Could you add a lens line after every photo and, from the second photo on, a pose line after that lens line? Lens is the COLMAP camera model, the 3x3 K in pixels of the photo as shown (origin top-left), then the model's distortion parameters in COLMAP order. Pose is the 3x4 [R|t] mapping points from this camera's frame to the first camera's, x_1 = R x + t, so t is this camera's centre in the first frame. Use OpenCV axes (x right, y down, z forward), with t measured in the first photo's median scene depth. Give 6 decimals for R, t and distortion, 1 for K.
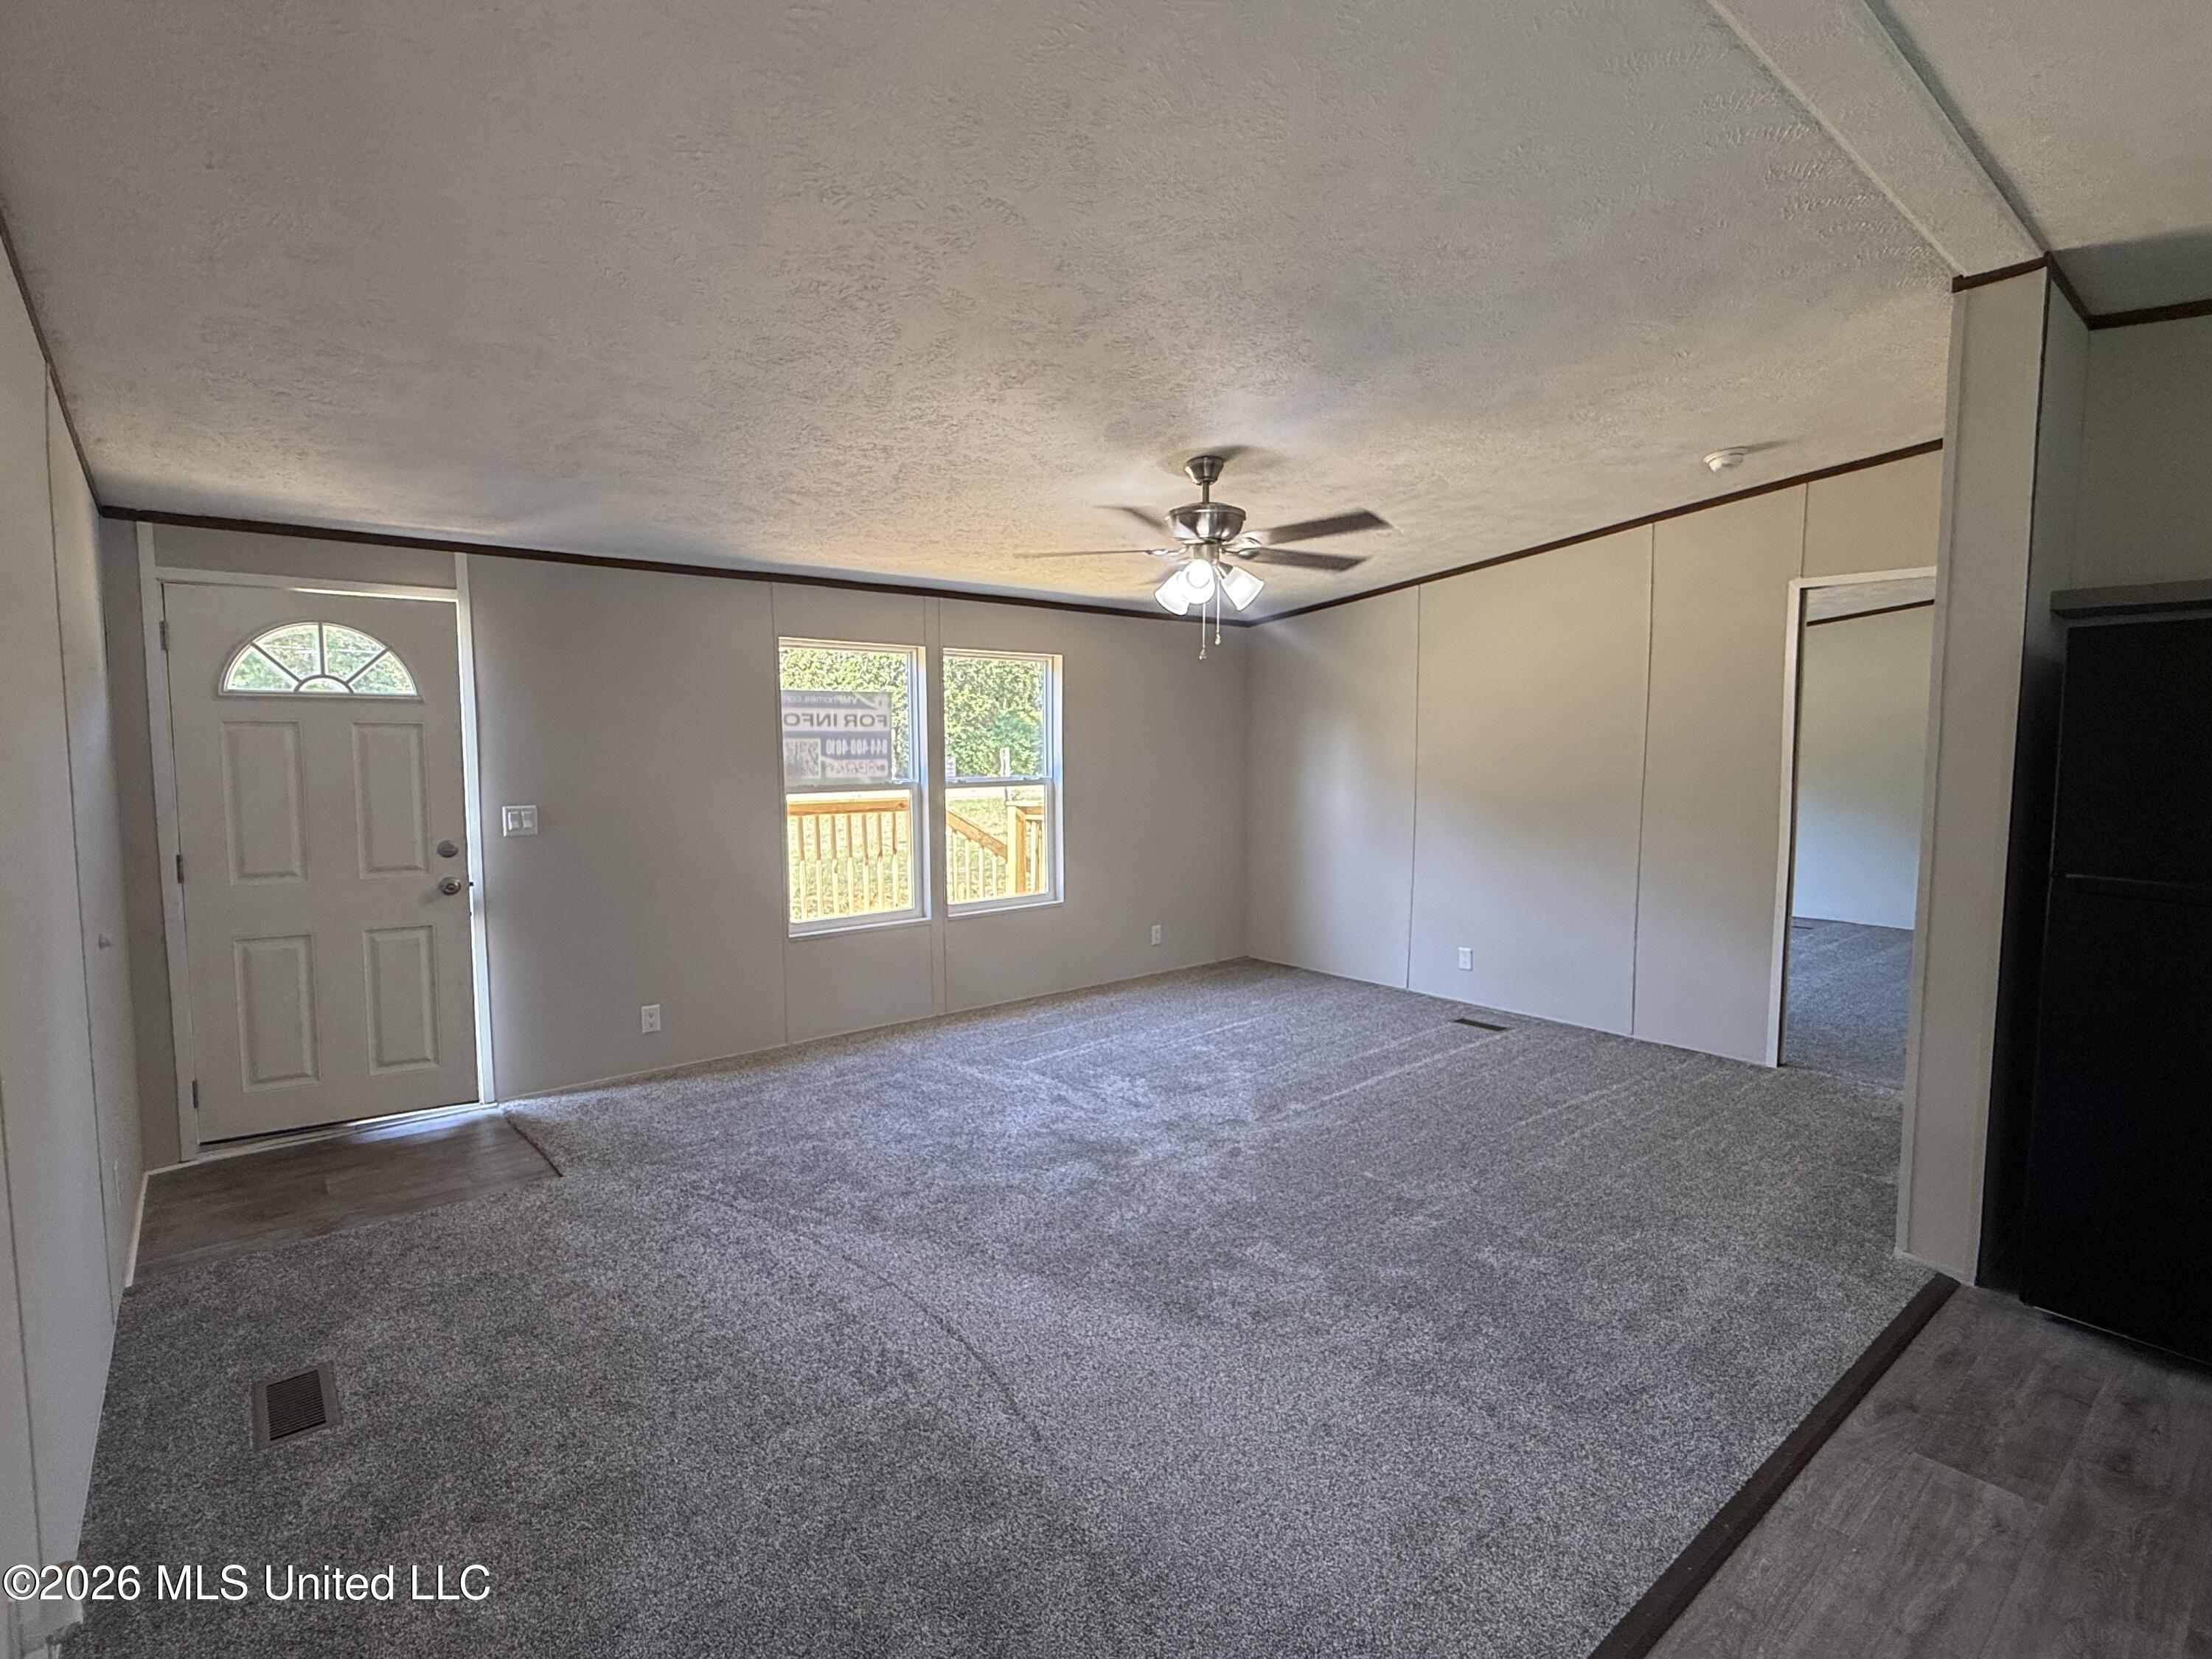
lens RADIAL K [[1051.6, 0, 1104.2], [0, 1051.6, 835.3], [0, 0, 1]] dist [-0.001156, -0.000362]
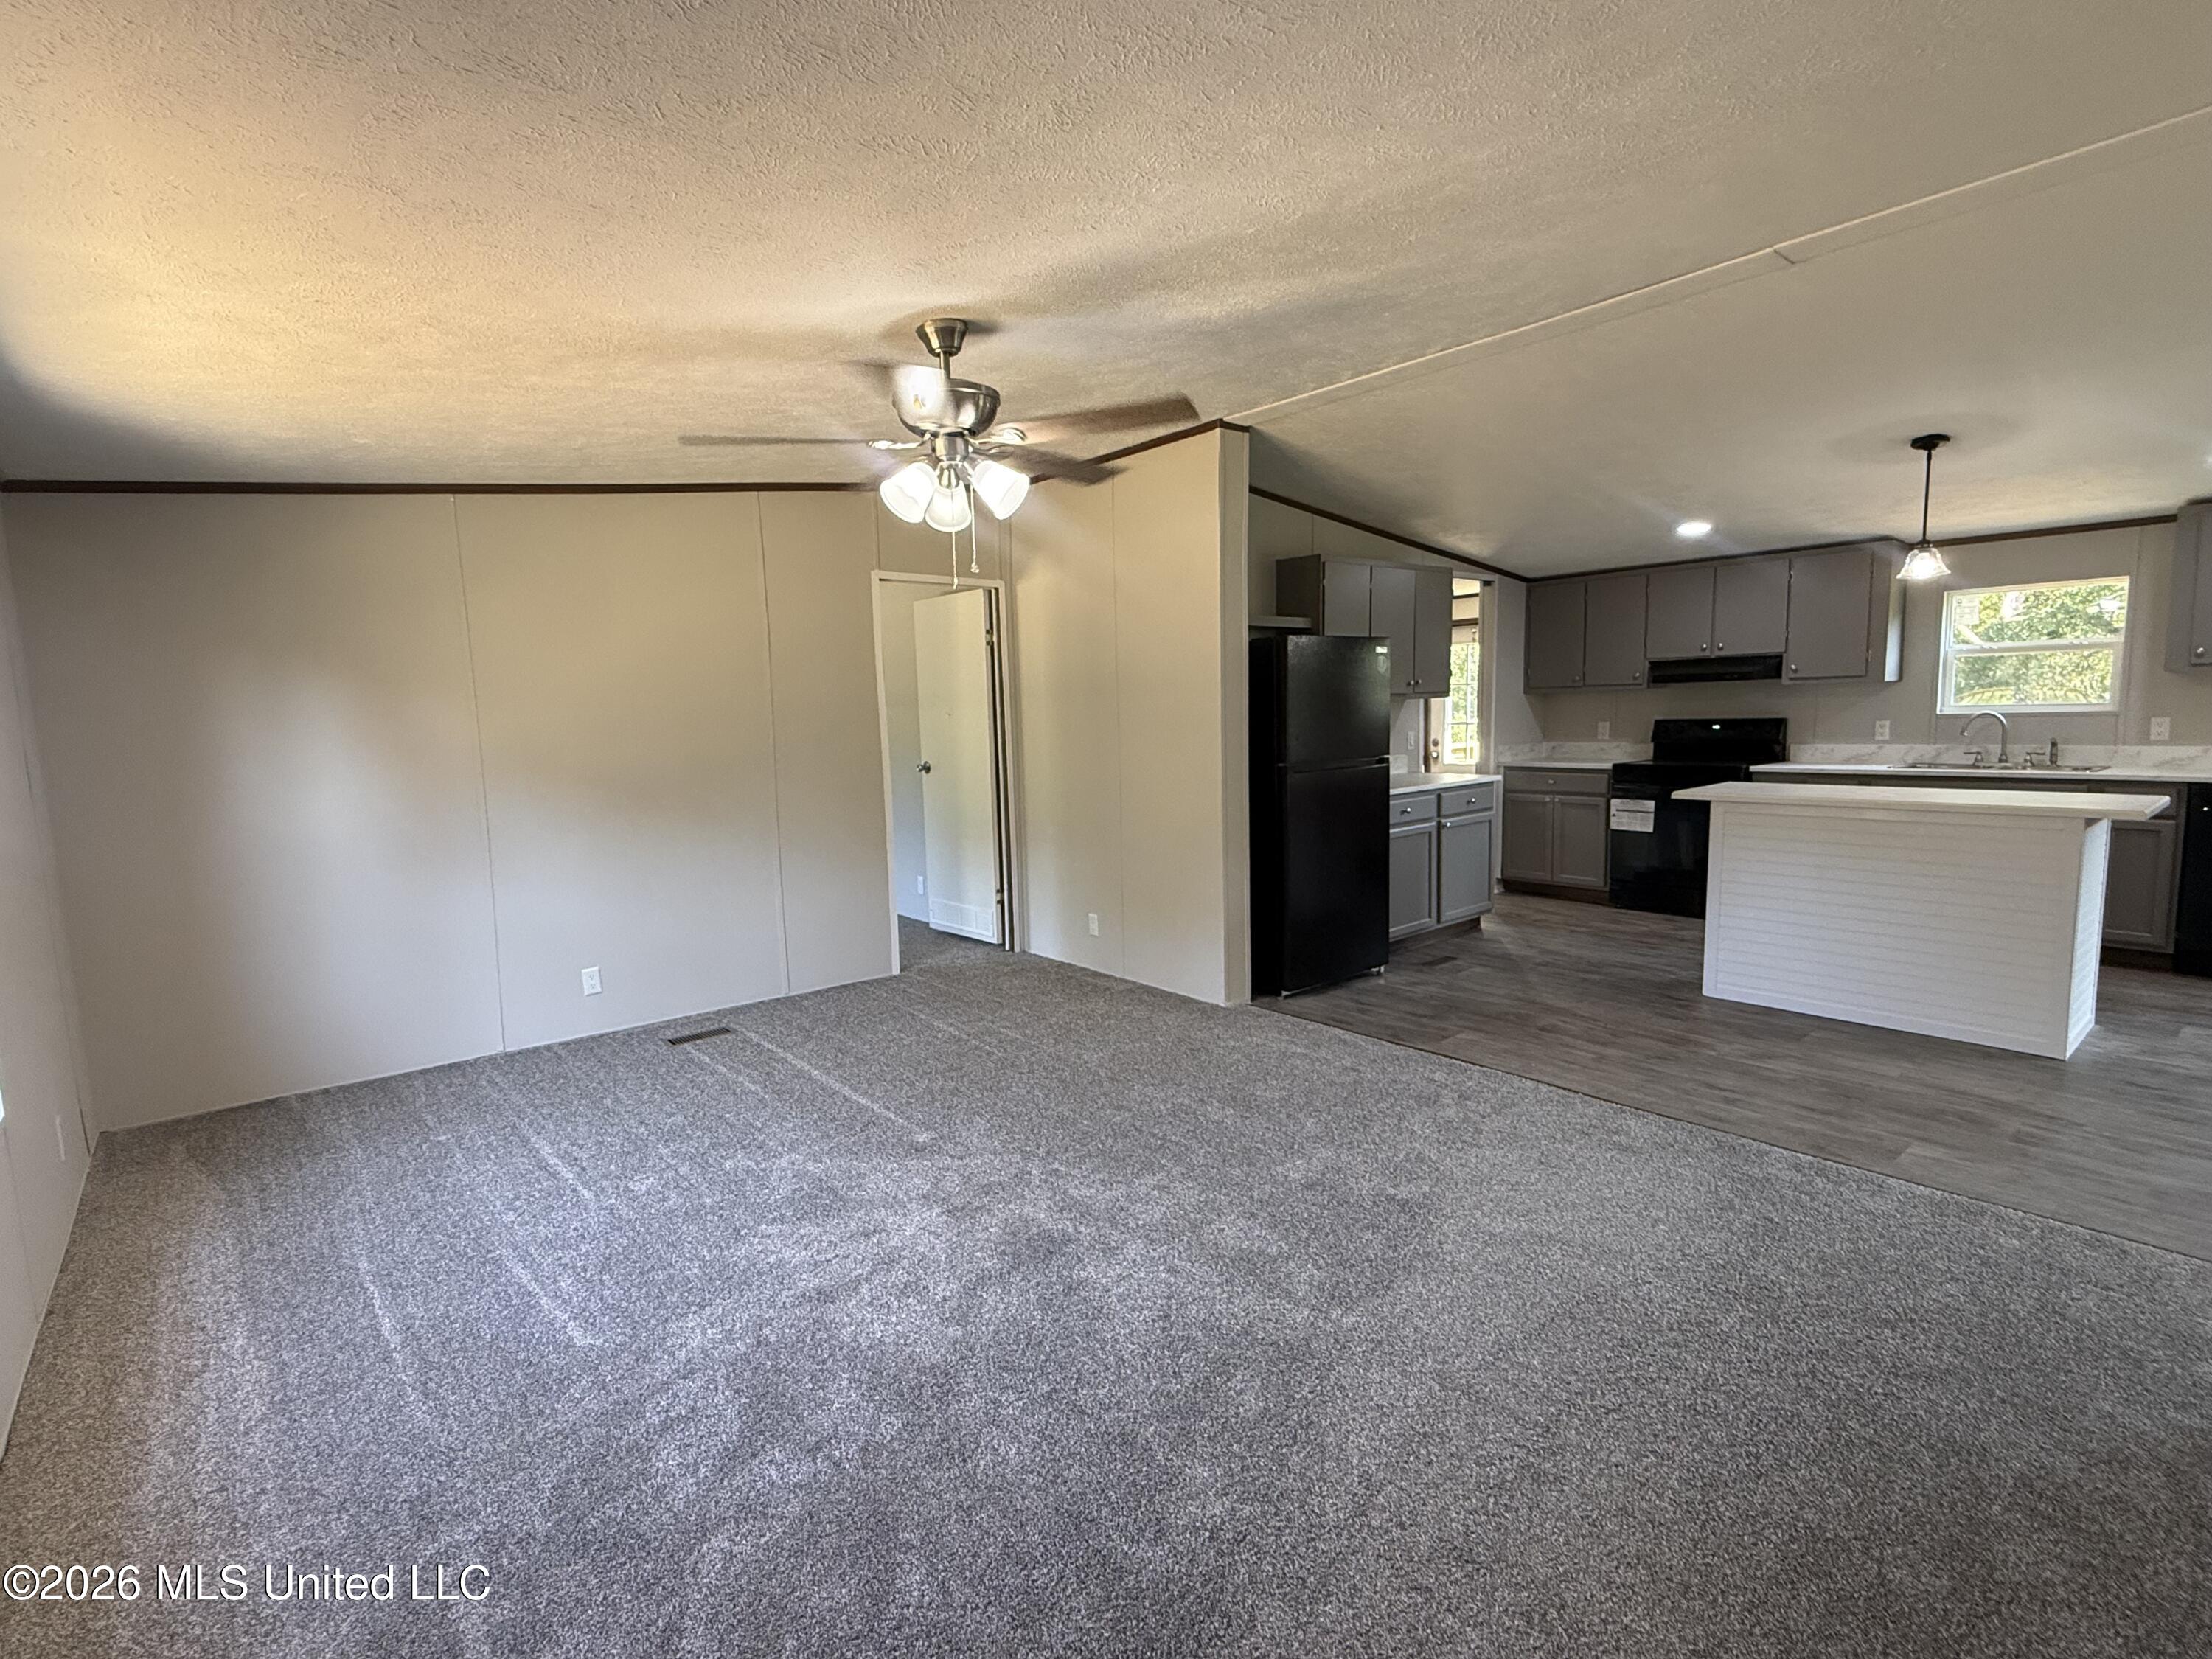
lens RADIAL K [[1051.6, 0, 1104.2], [0, 1051.6, 835.3], [0, 0, 1]] dist [-0.001156, -0.000362]
pose [[-0.001495, -0.119450, 0.992839, -0.867005], [0.113101, 0.986449, 0.118852, -0.086583], [-0.993582, 0.112469, 0.012035, 1.145754]]
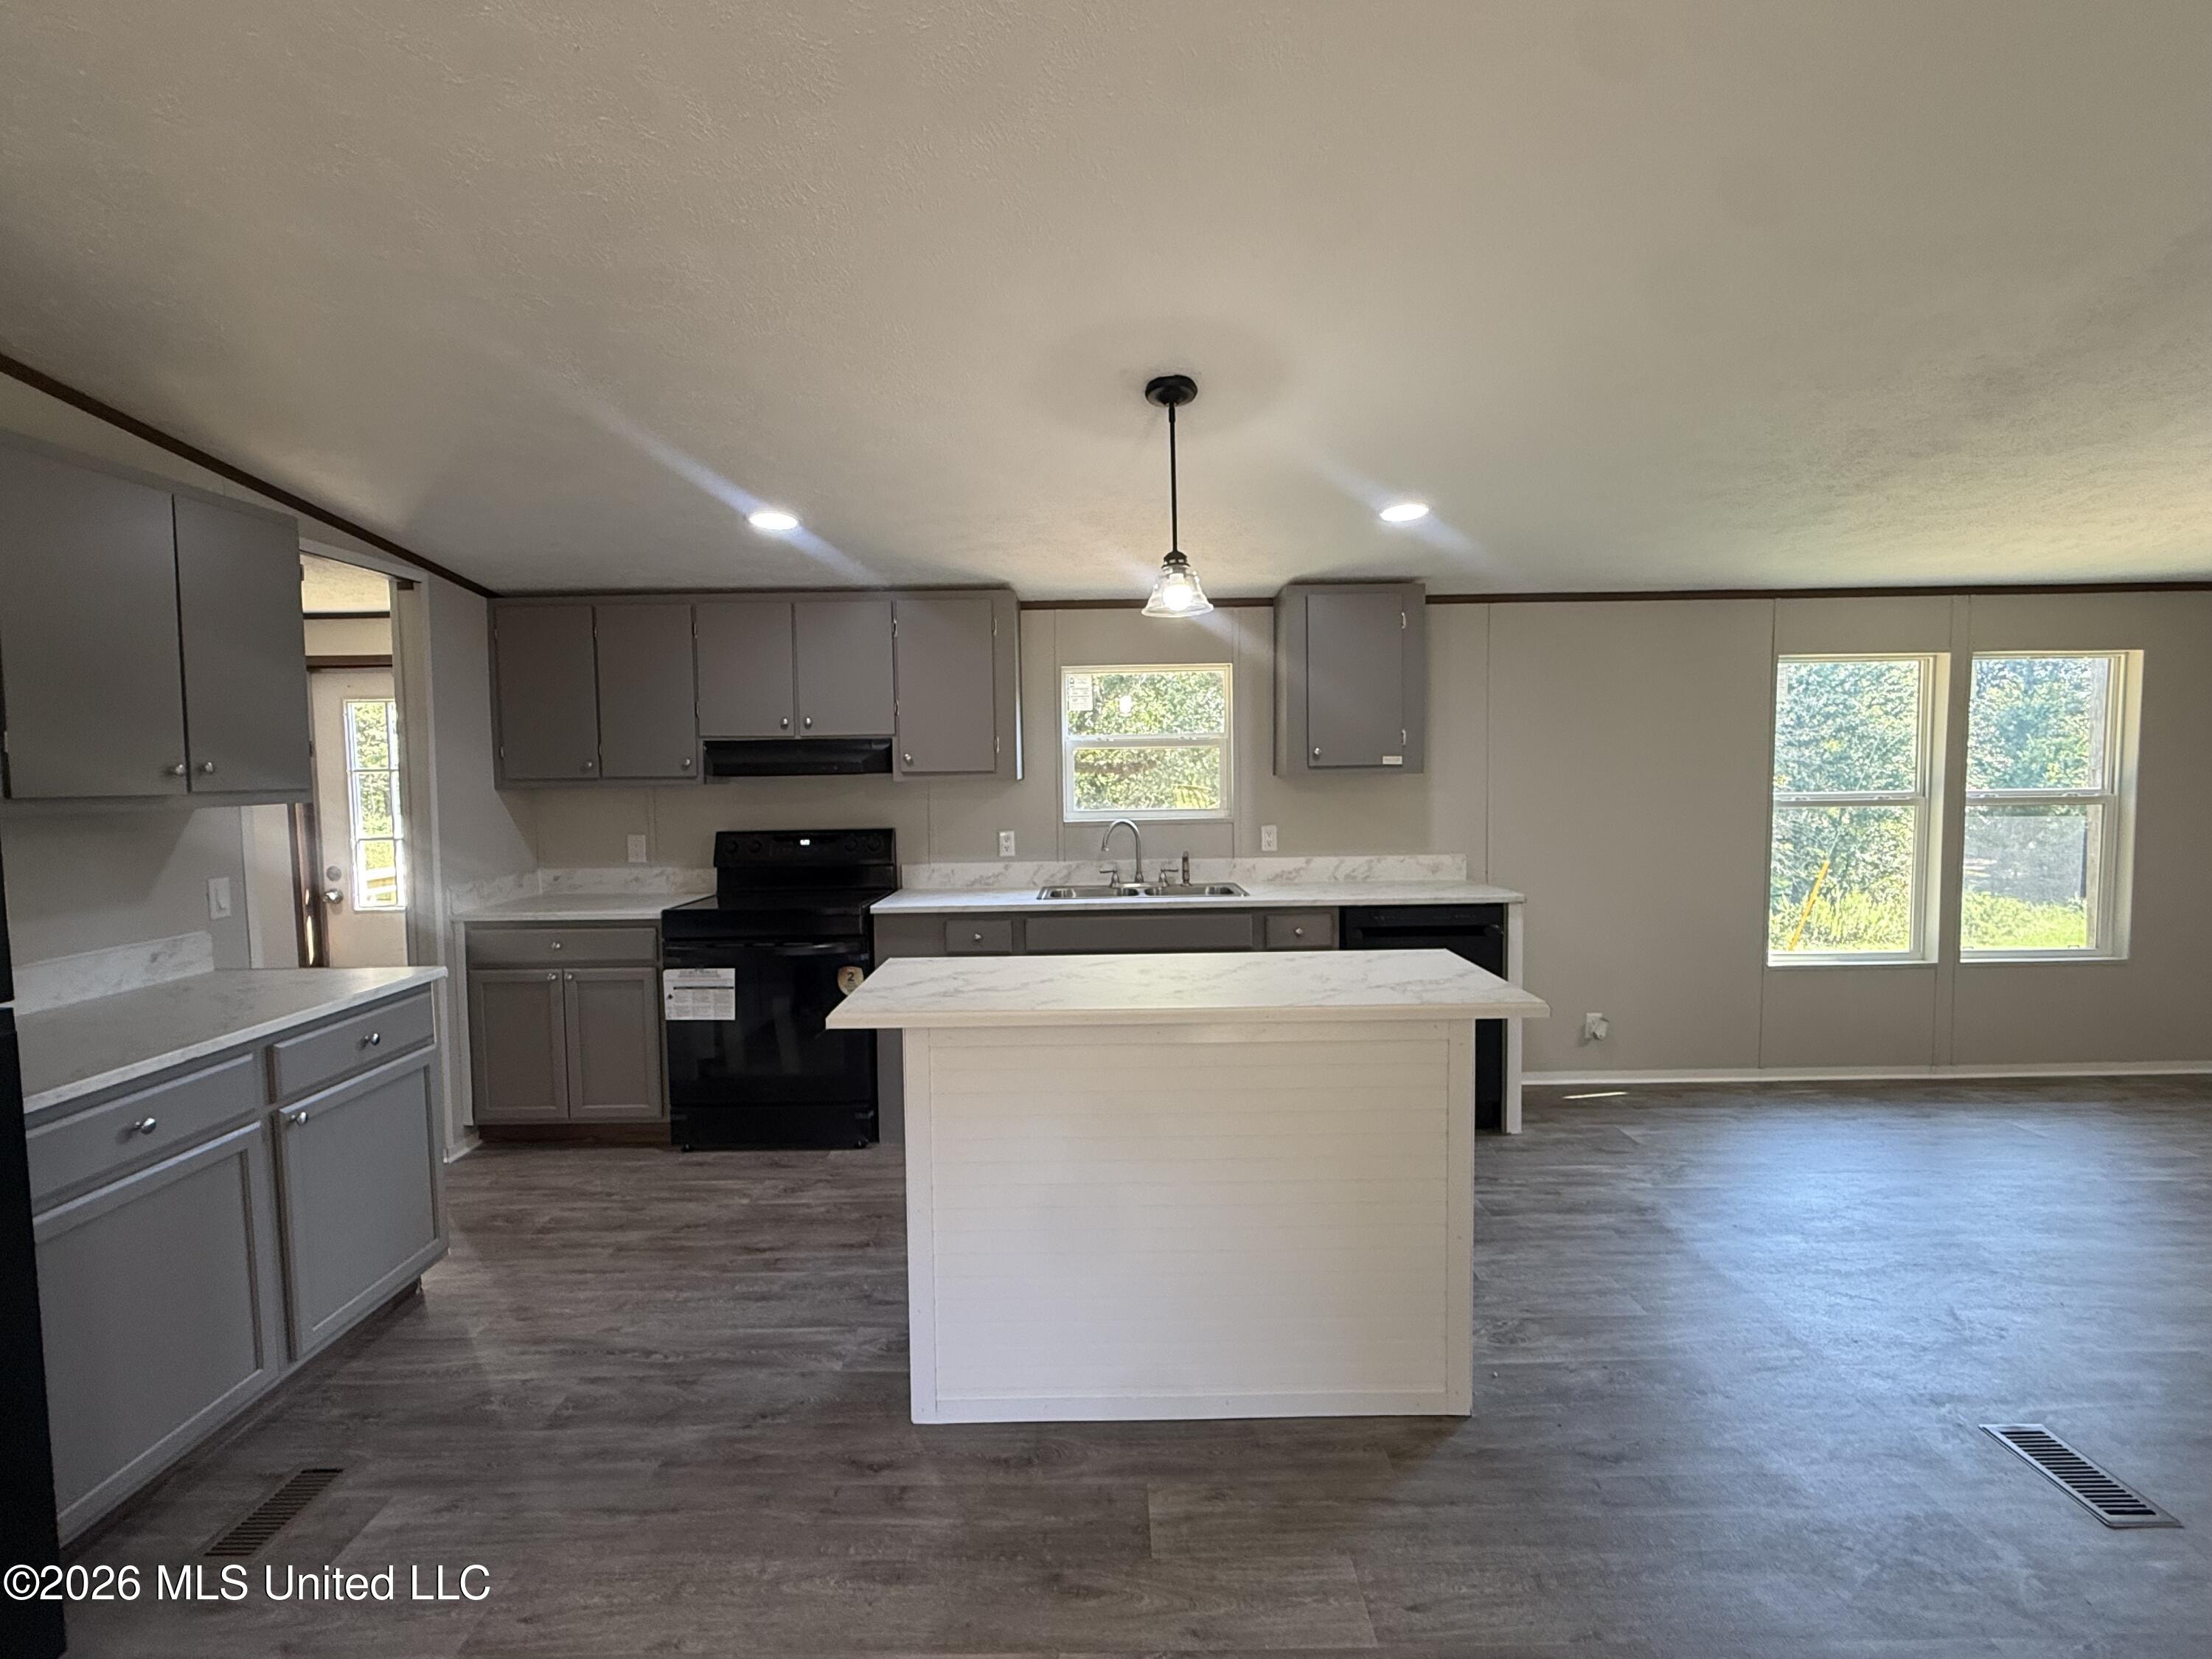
lens RADIAL K [[1051.6, 0, 1104.2], [0, 1051.6, 835.3], [0, 0, 1]] dist [-0.001156, -0.000362]
pose [[-0.774676, -0.026631, 0.631797, 0.139830], [0.069000, 0.989587, 0.126316, -0.070195], [-0.628582, 0.141448, -0.764772, 0.714336]]
